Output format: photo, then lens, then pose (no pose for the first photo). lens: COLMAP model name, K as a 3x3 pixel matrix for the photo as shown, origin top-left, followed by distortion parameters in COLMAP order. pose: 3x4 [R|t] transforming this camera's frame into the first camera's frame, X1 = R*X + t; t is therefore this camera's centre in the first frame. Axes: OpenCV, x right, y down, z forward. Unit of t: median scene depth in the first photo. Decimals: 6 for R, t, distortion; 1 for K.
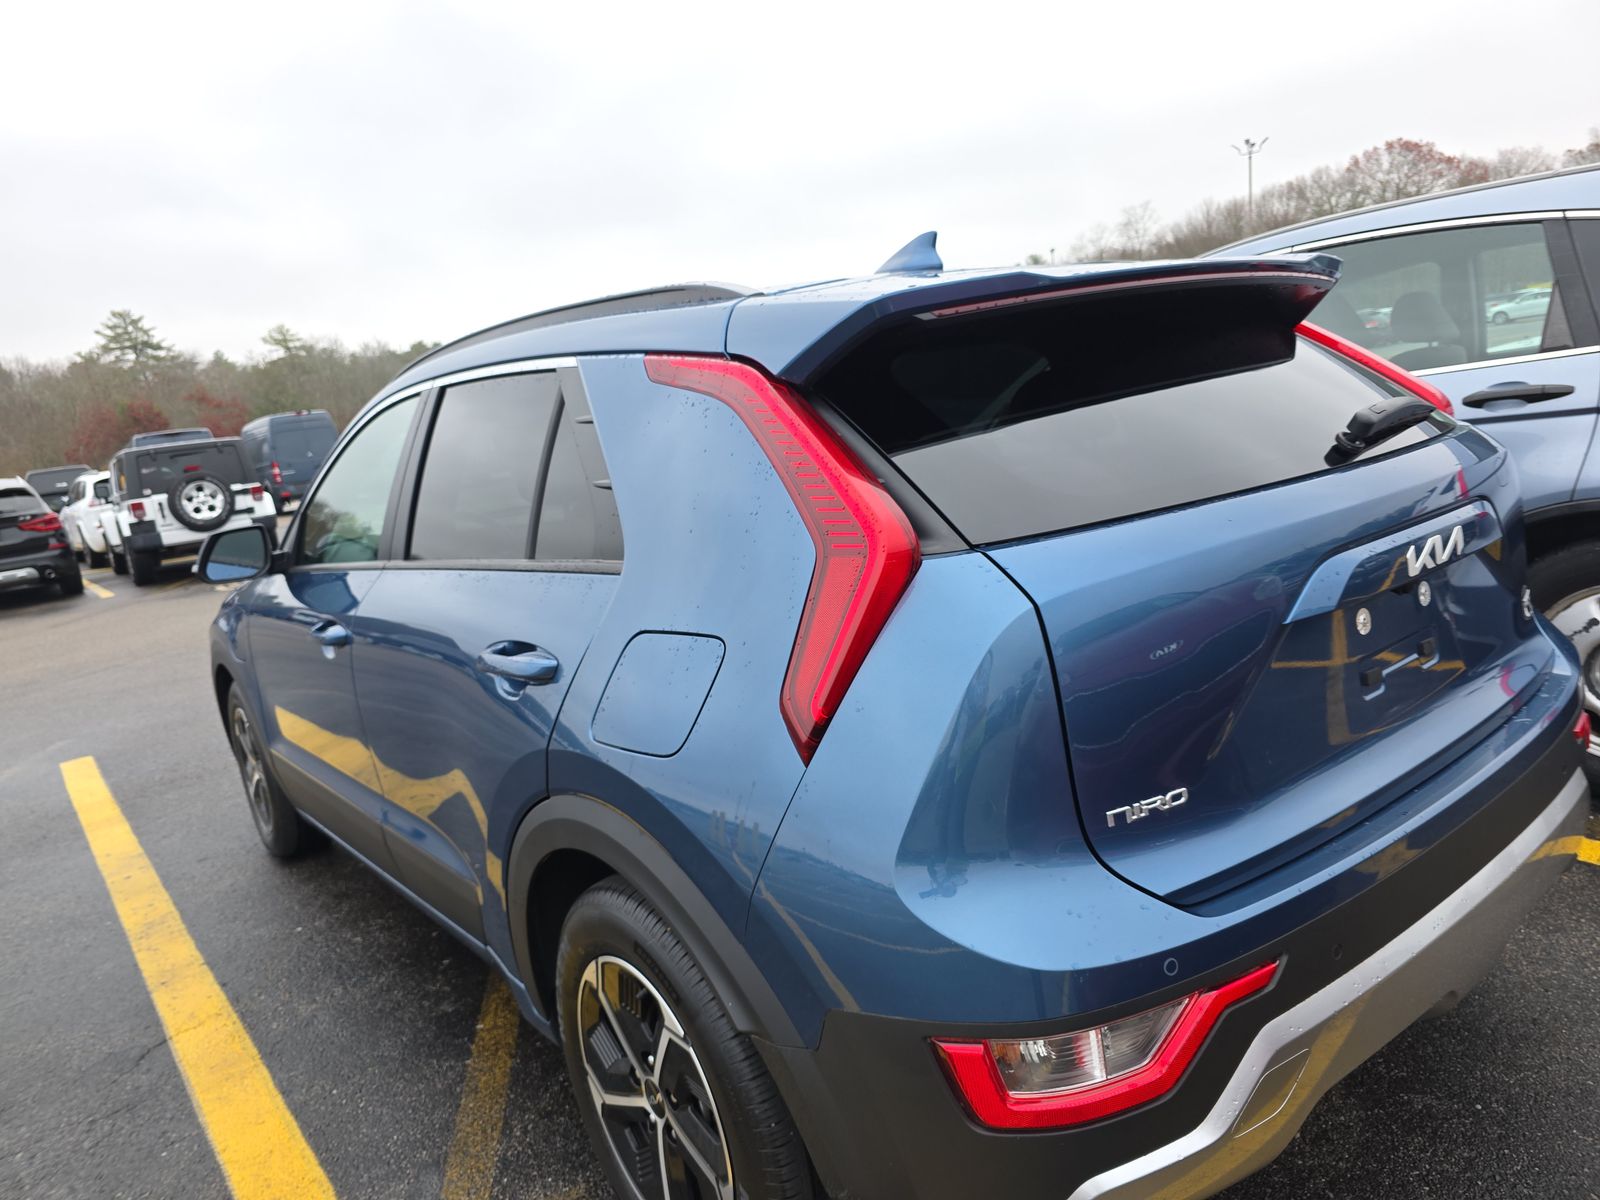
lens RADIAL K [[1095.0, 0, 805.7], [0, 1095.0, 598.5], [0, 0, 1]] dist [0.037539, -0.016606]
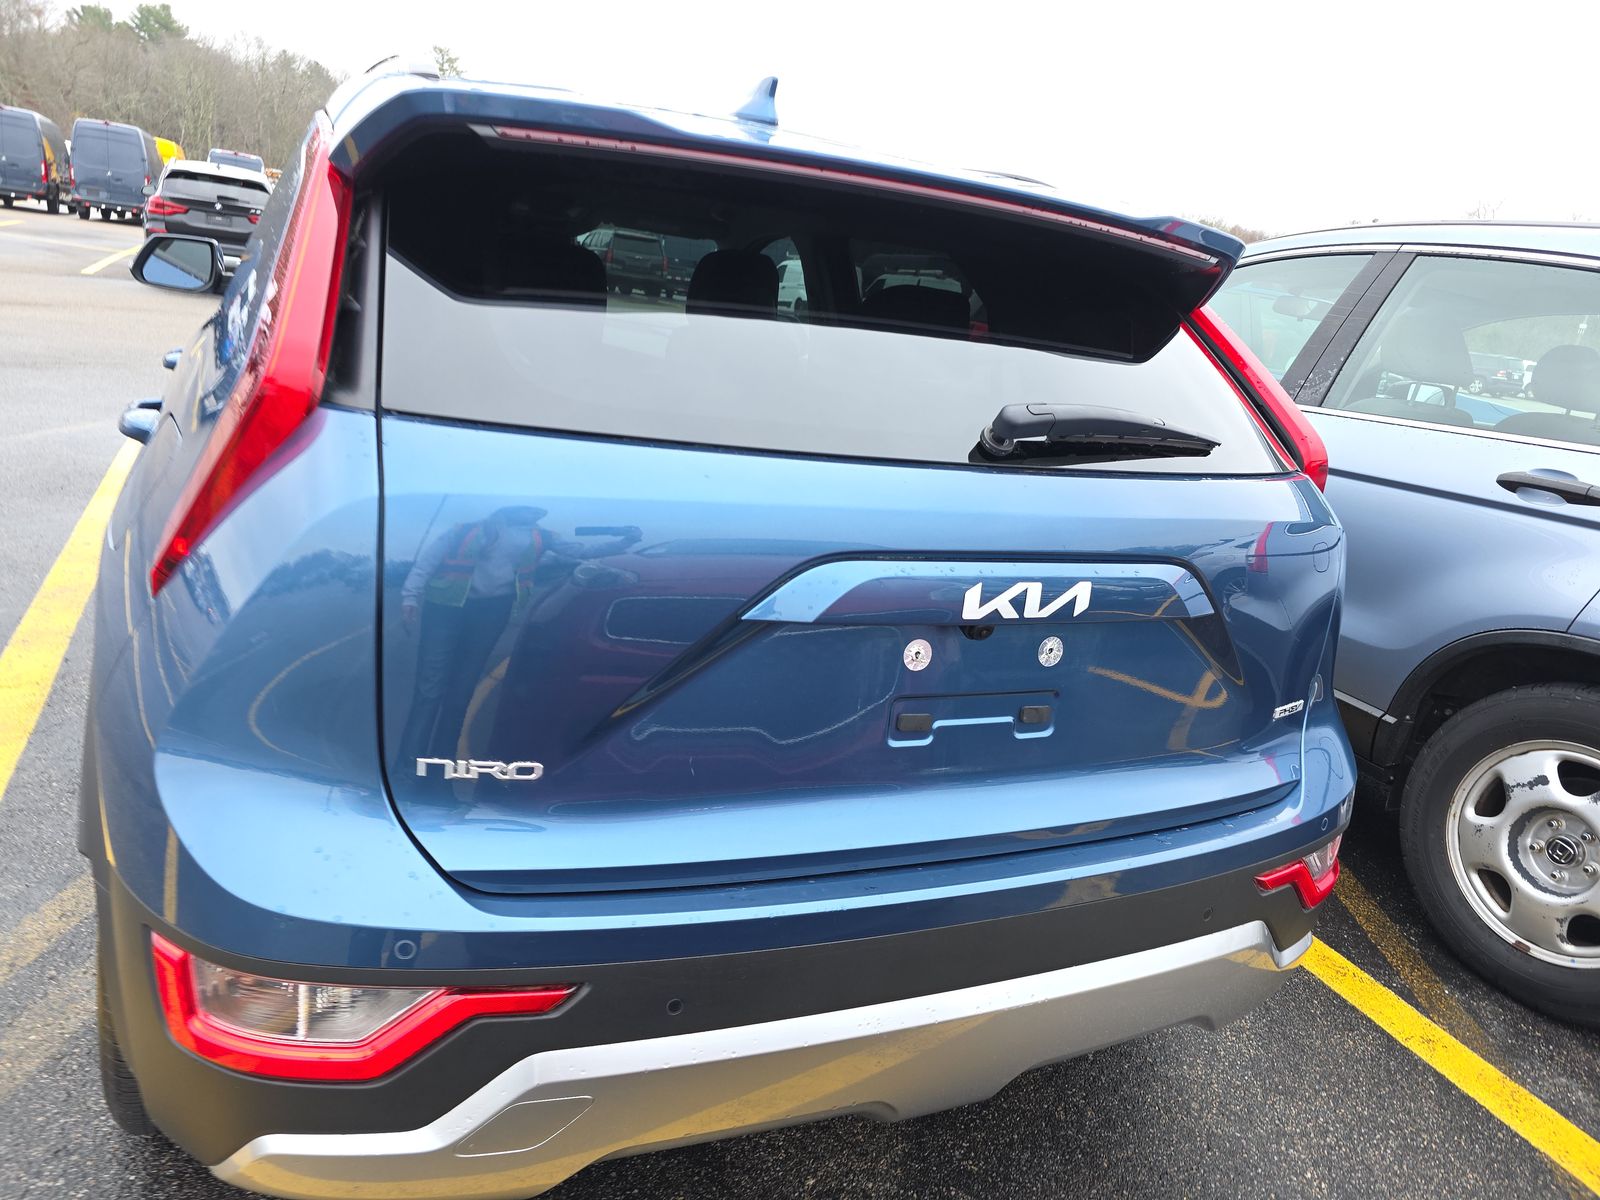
lens RADIAL K [[1095.0, 0, 791.3], [0, 1095.0, 597.2], [0, 0, 1]] dist [0.037539, -0.016606]
pose [[0.937666, 0.312884, -0.151278, 0.534425], [-0.295109, 0.946727, 0.128915, -0.097437], [0.183554, -0.076236, 0.980049, 0.200657]]
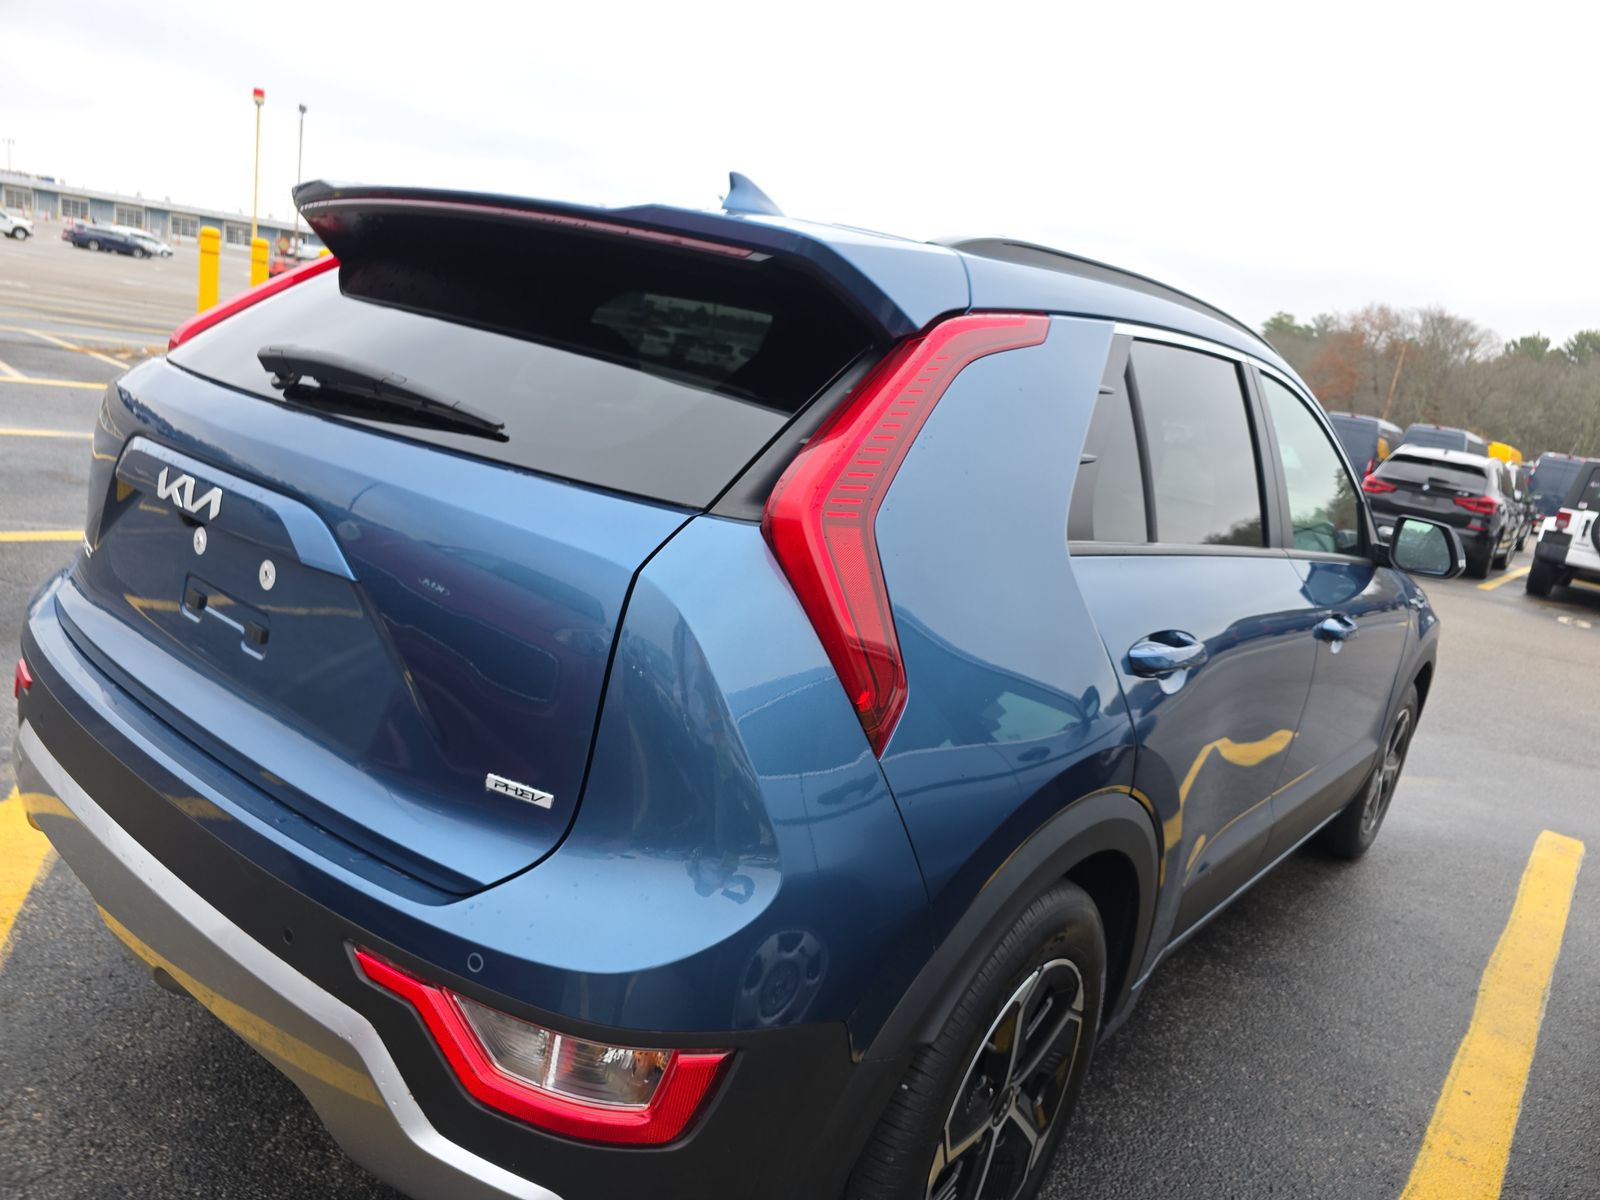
lens RADIAL K [[1095.0, 0, 796.3], [0, 1095.0, 596.9], [0, 0, 1]] dist [0.037539, -0.016606]
pose [[0.191798, 0.366767, -0.910327, 1.549152], [-0.370316, 0.886030, 0.278956, -0.412938], [0.908889, 0.283605, 0.305759, 1.215311]]
